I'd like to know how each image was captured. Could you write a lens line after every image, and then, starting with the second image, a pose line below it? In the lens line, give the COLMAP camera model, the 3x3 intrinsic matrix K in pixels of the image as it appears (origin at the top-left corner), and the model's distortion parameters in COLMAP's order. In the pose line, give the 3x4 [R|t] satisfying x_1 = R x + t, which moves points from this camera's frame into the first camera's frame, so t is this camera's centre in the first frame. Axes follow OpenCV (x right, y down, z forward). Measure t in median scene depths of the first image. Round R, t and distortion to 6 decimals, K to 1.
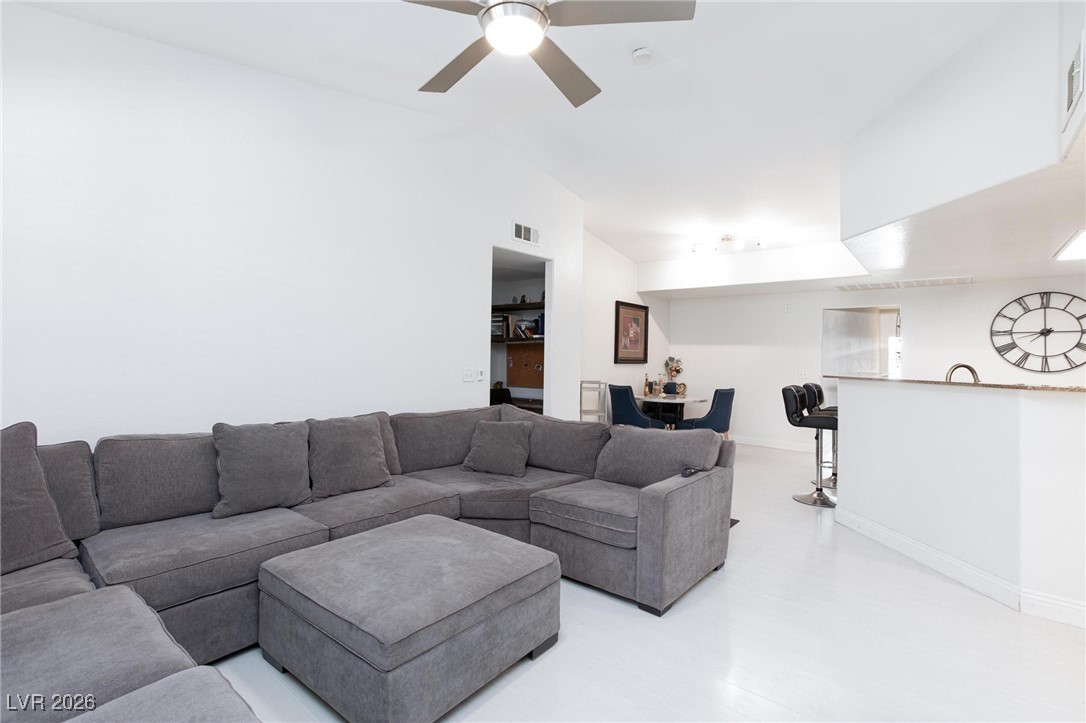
lens RADIAL K [[502.0, 0, 543.0], [0, 502.0, 361.5], [0, 0, 1]] dist [-0.003052, -0.000182]
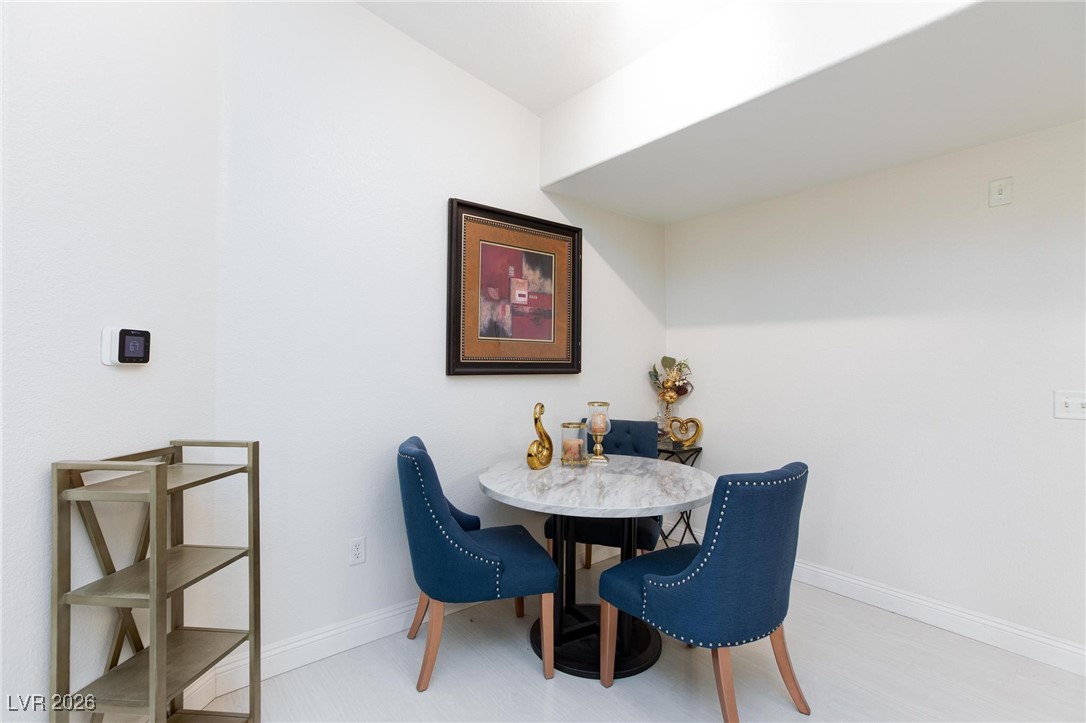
lens RADIAL K [[502.0, 0, 543.0], [0, 502.0, 361.5], [0, 0, 1]] dist [-0.003052, -0.000182]
pose [[0.981807, -0.012605, -0.189464, 0.239955], [0.009561, 0.999810, -0.016969, 0.001056], [0.189642, 0.014849, 0.981741, 0.576333]]
